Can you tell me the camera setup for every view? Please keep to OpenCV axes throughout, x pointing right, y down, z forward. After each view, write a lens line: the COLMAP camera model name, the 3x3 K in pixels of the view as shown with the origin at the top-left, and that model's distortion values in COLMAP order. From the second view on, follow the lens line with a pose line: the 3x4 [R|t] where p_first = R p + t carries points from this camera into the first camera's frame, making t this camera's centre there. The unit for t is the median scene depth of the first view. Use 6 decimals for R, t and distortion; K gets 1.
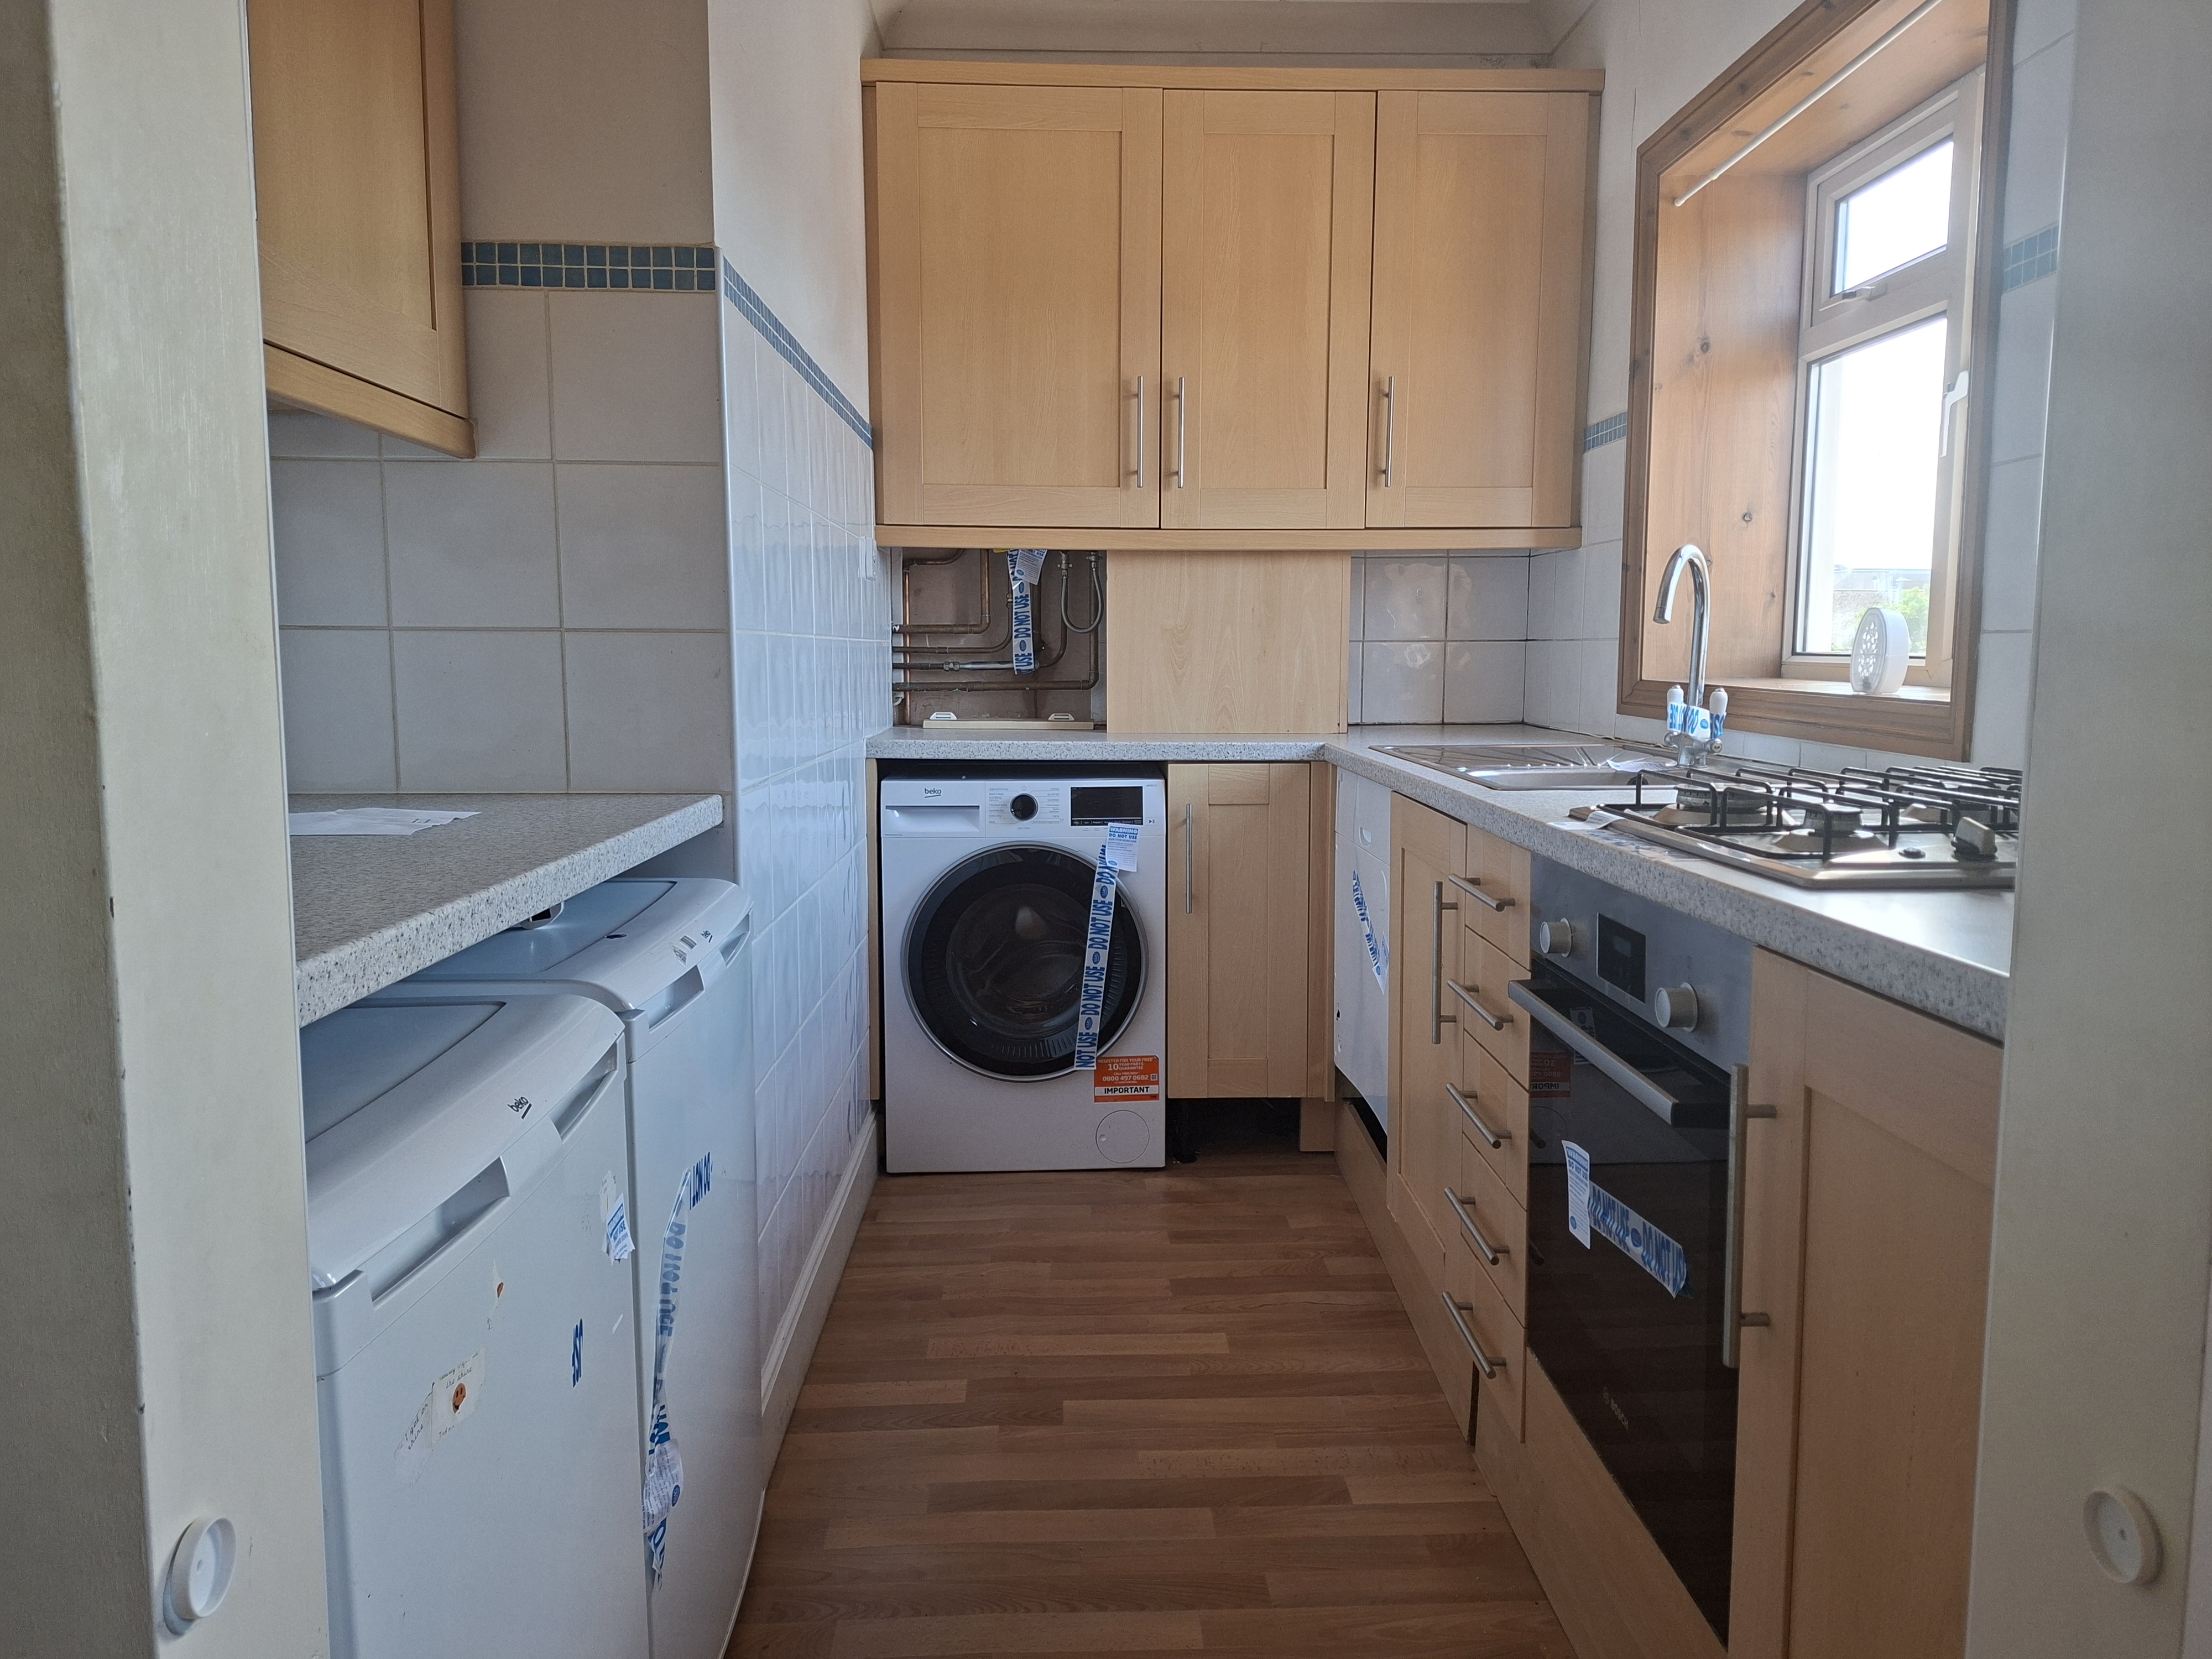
lens RADIAL K [[1501.2, 0, 1106.0], [0, 1501.2, 829.5], [0, 0, 1]] dist [0.043115, -0.002731]
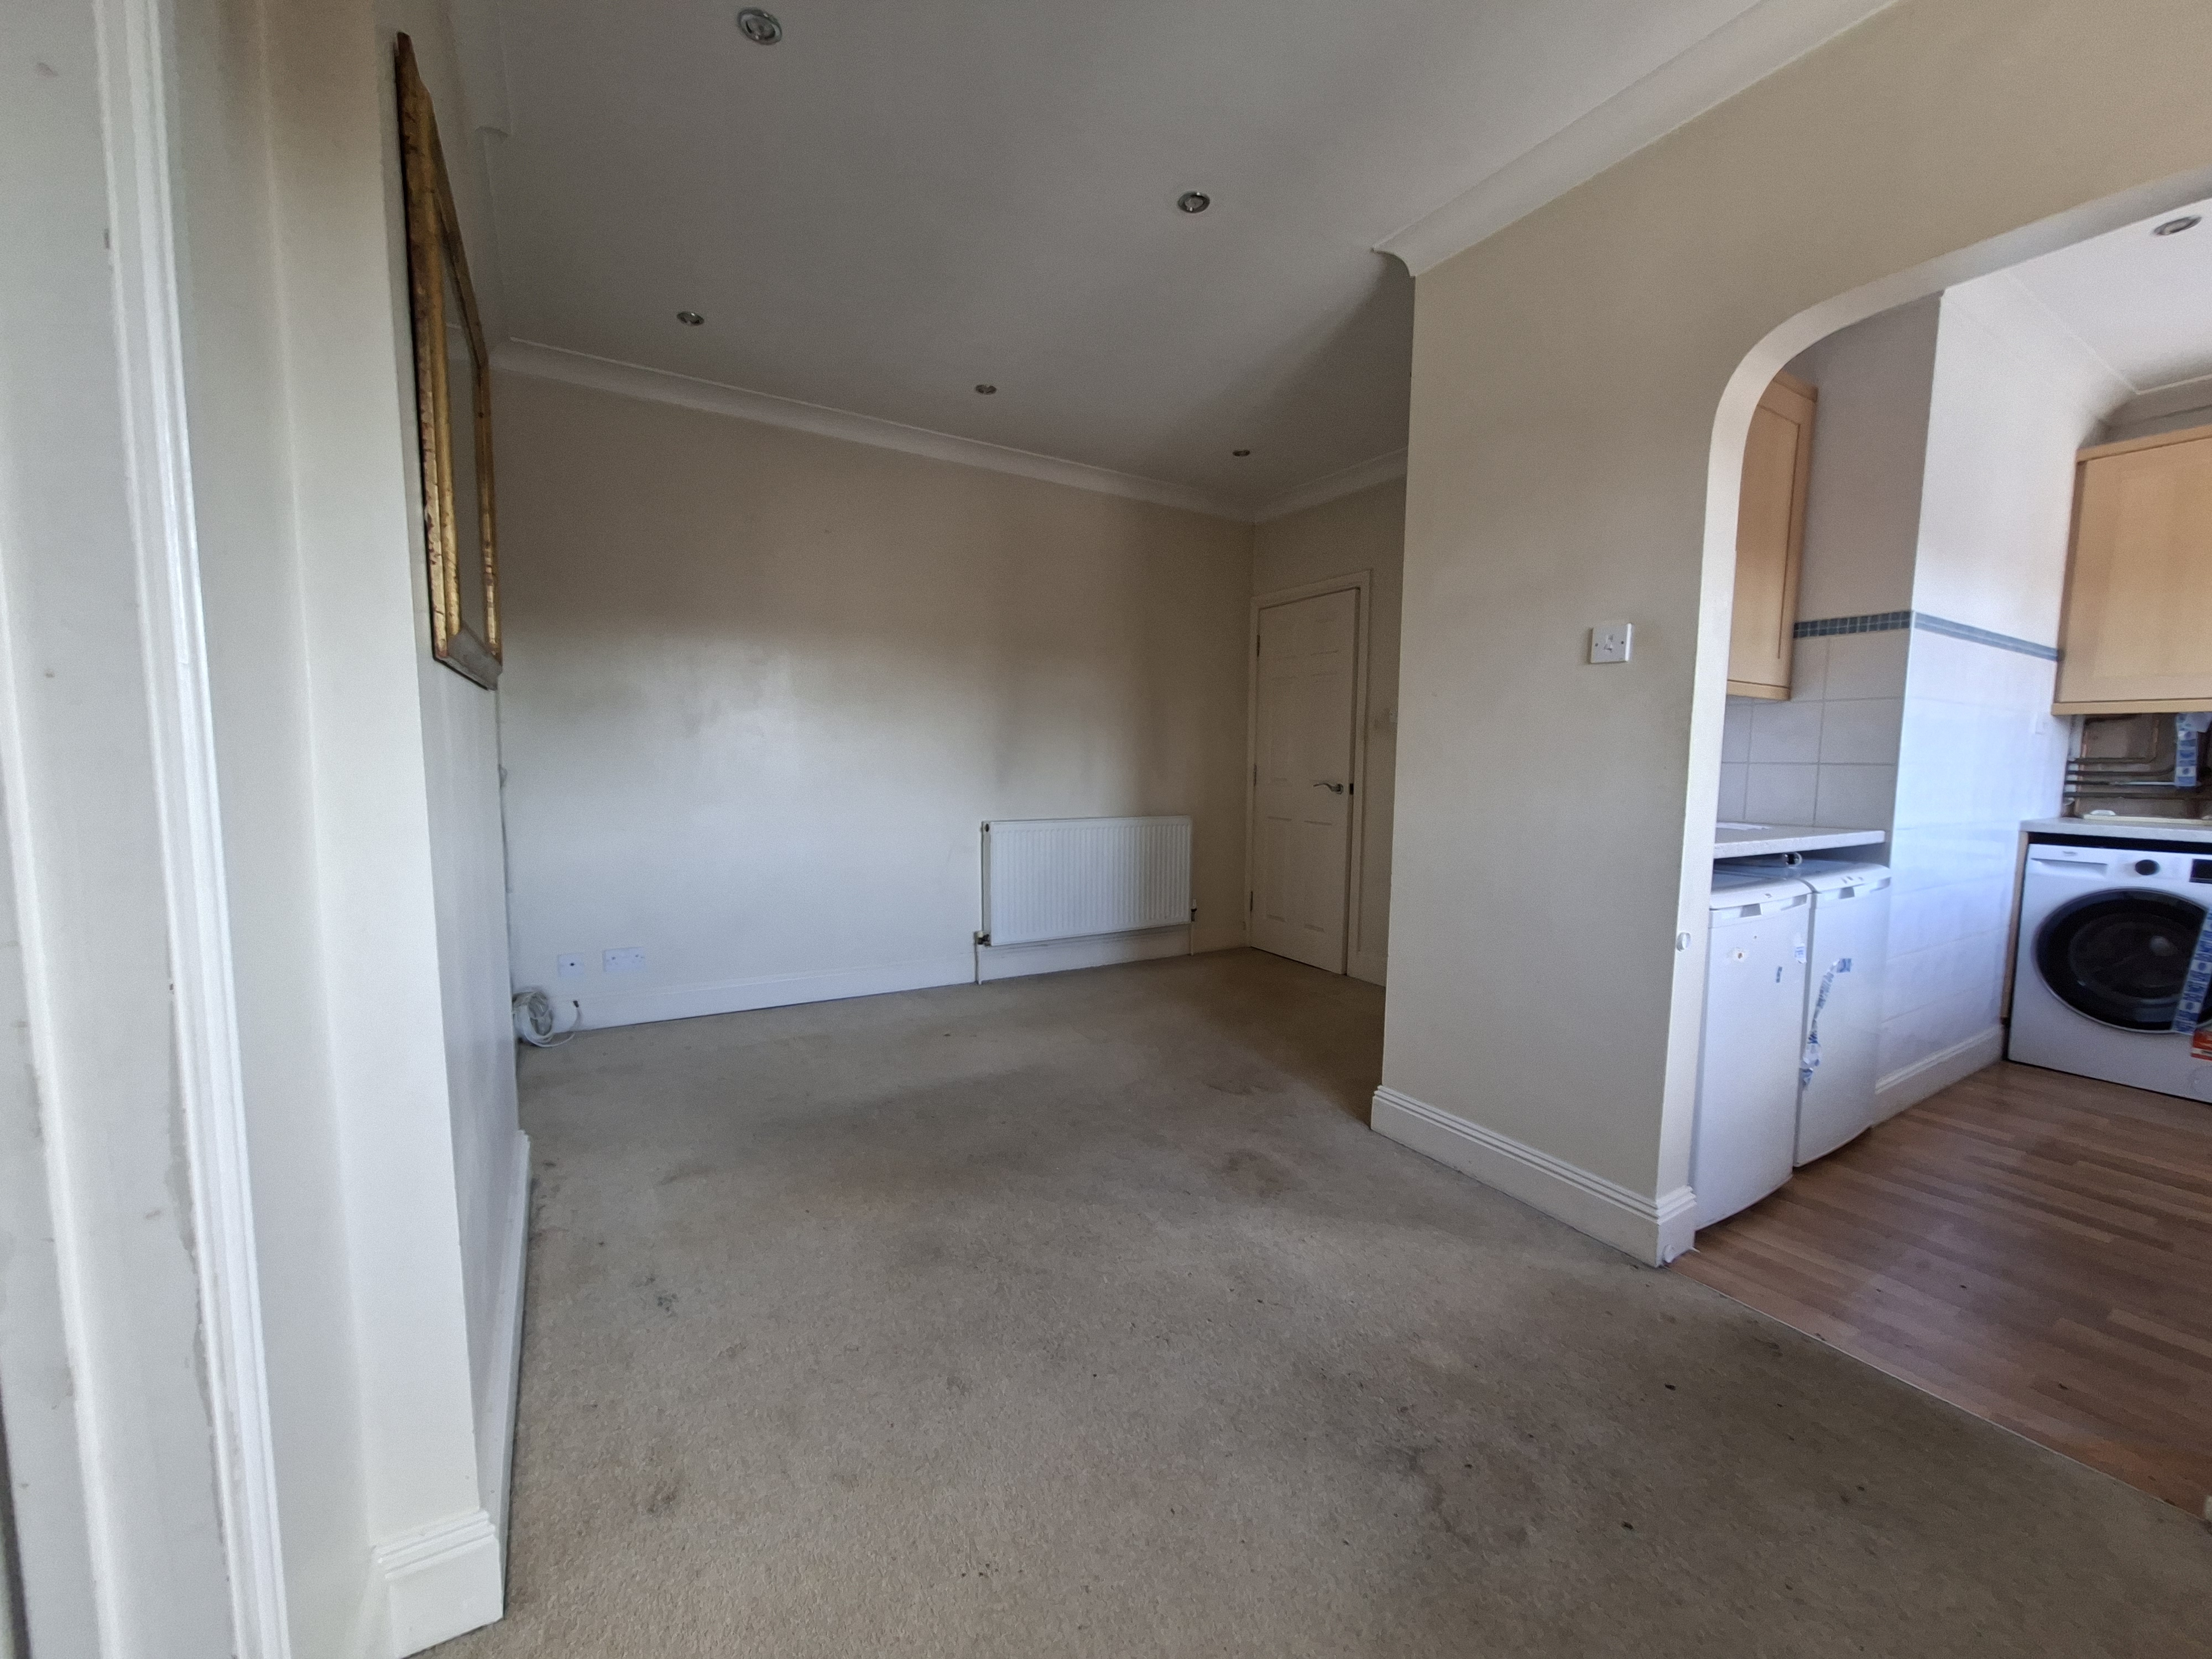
lens RADIAL K [[882.4, 0, 1136.5], [0, 882.4, 827.0], [0, 0, 1]] dist [-0.001323, -0.000318]
pose [[0.502816, 0.072312, -0.861364, 0.222924], [-0.111361, 0.993609, 0.018408, 0.047509], [0.857190, 0.086667, 0.507655, -0.470473]]
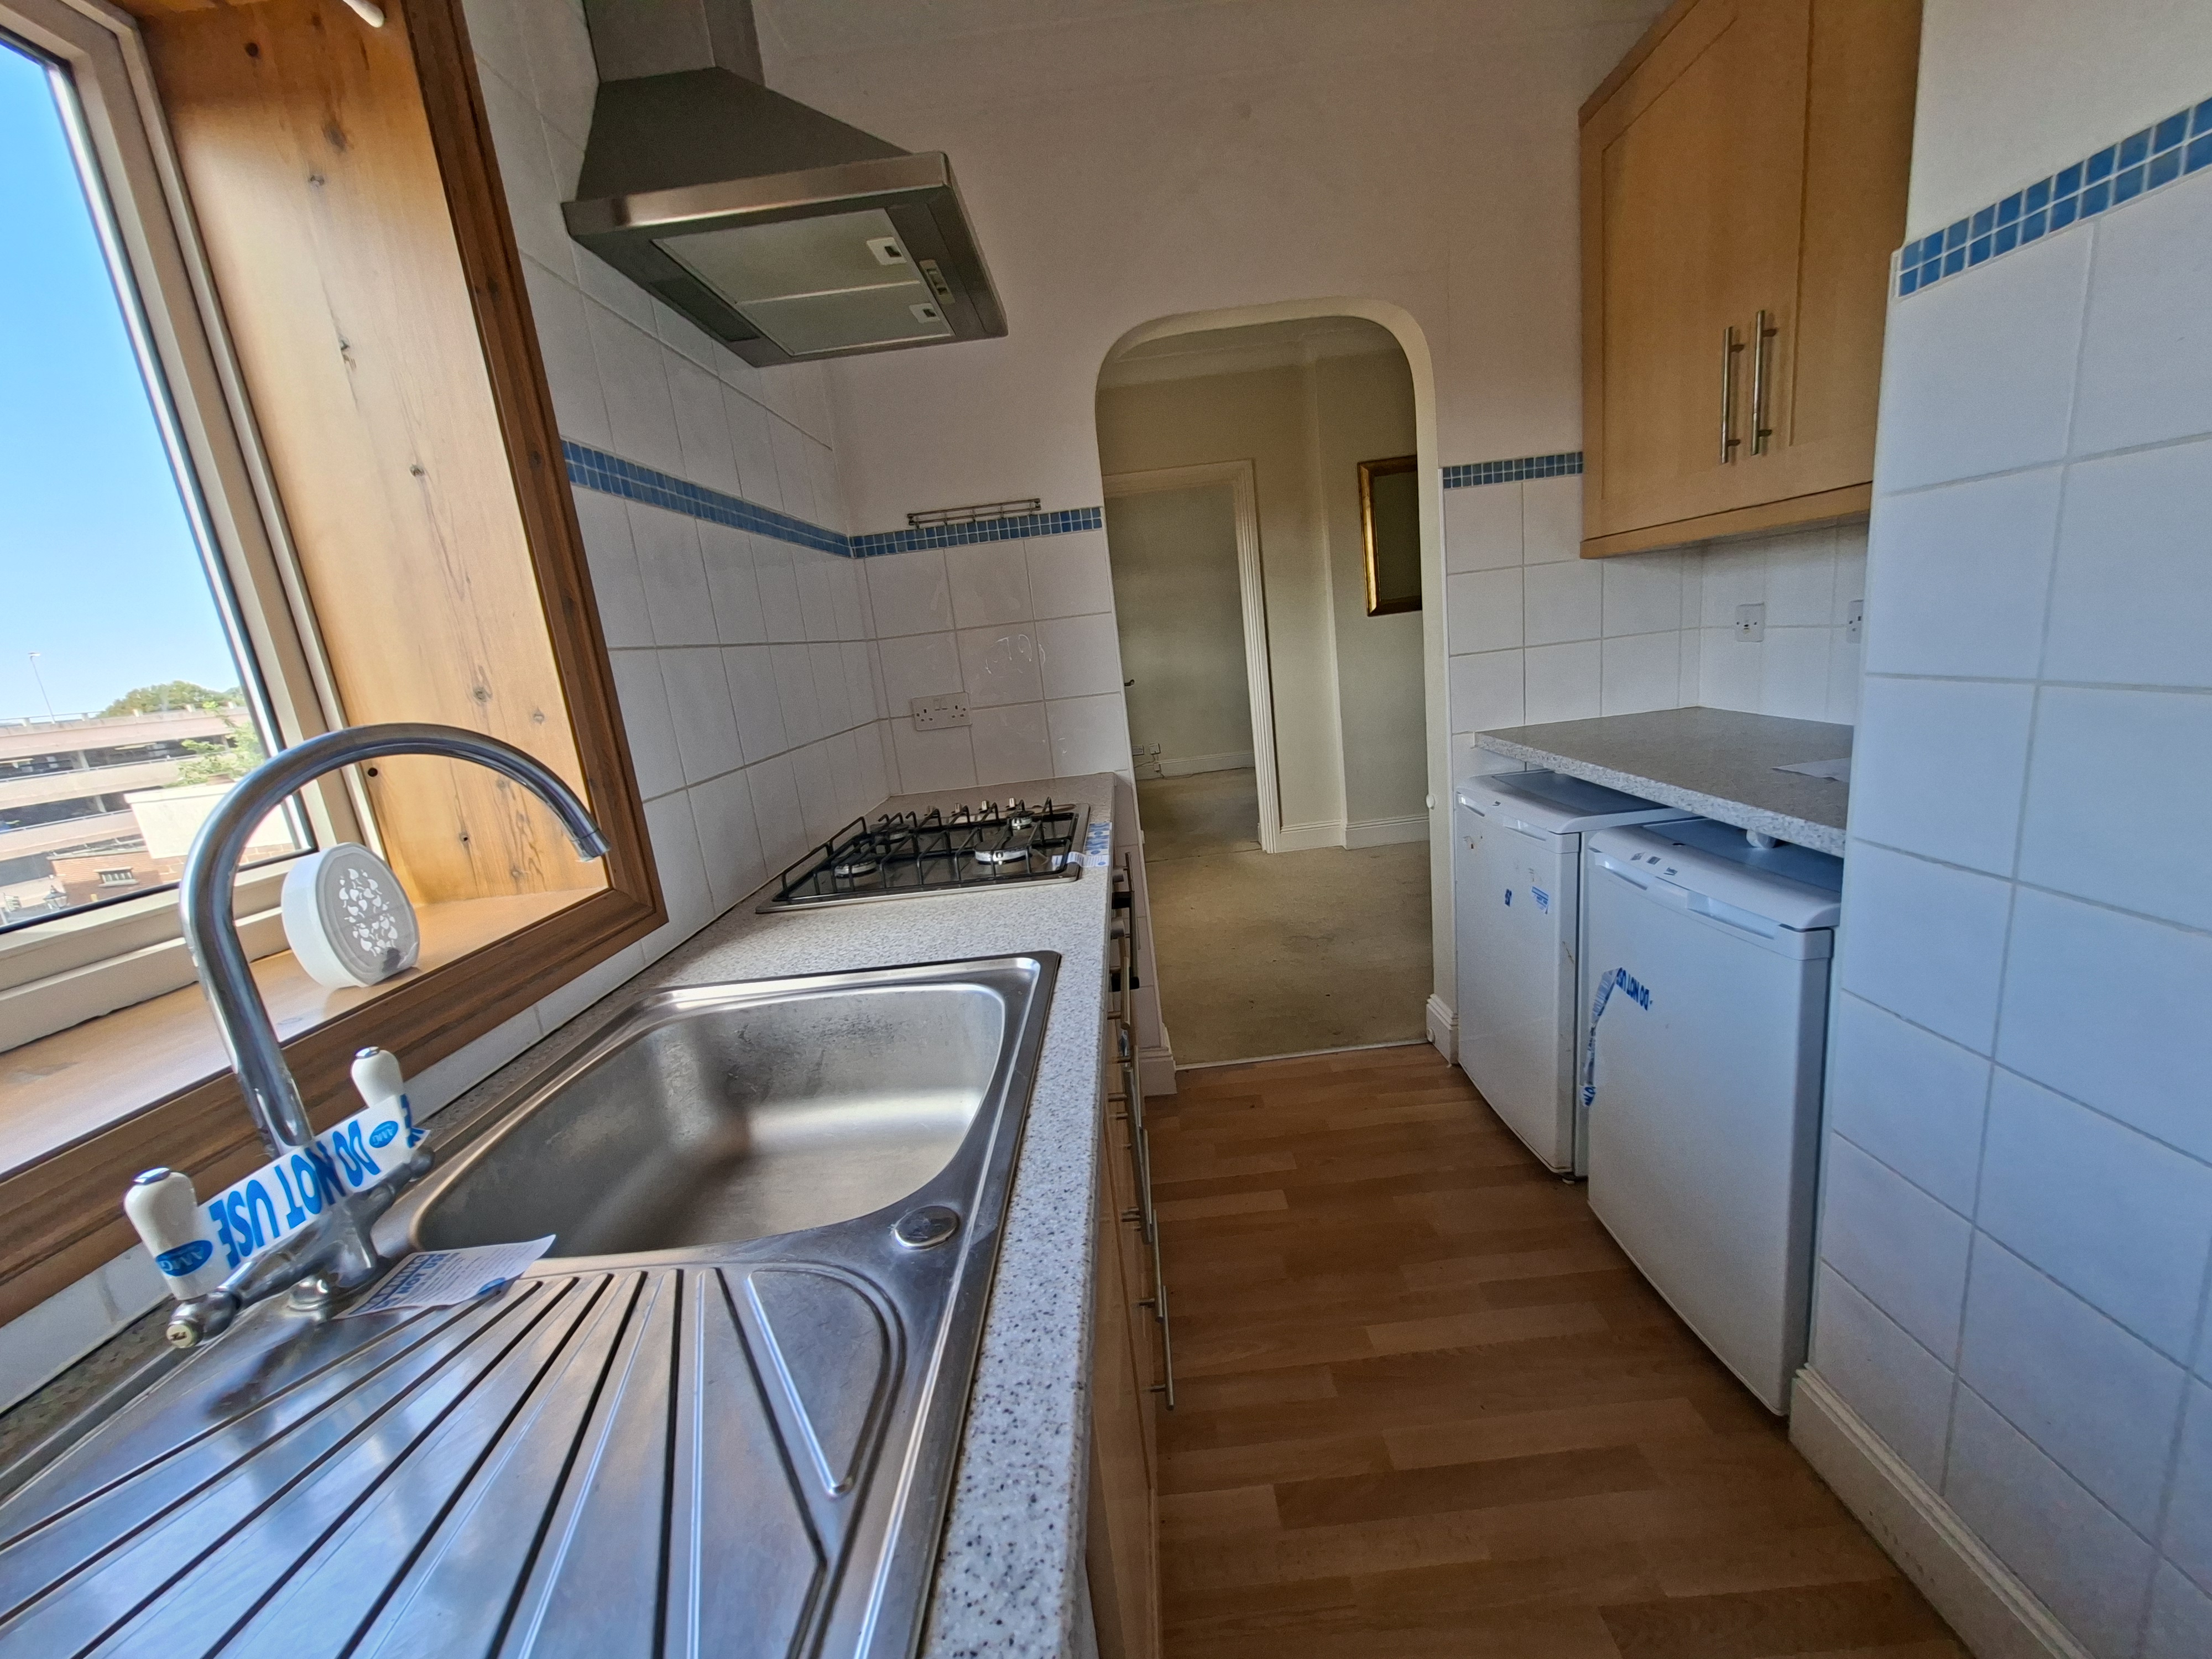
lens RADIAL K [[882.4, 0, 1136.5], [0, 882.4, 827.0], [0, 0, 1]] dist [-0.001323, -0.000318]
pose [[-0.994115, 0.103053, 0.033404, 0.123913], [0.108300, 0.938010, 0.329255, -0.166166], [0.002597, 0.330935, -0.943650, 0.940359]]
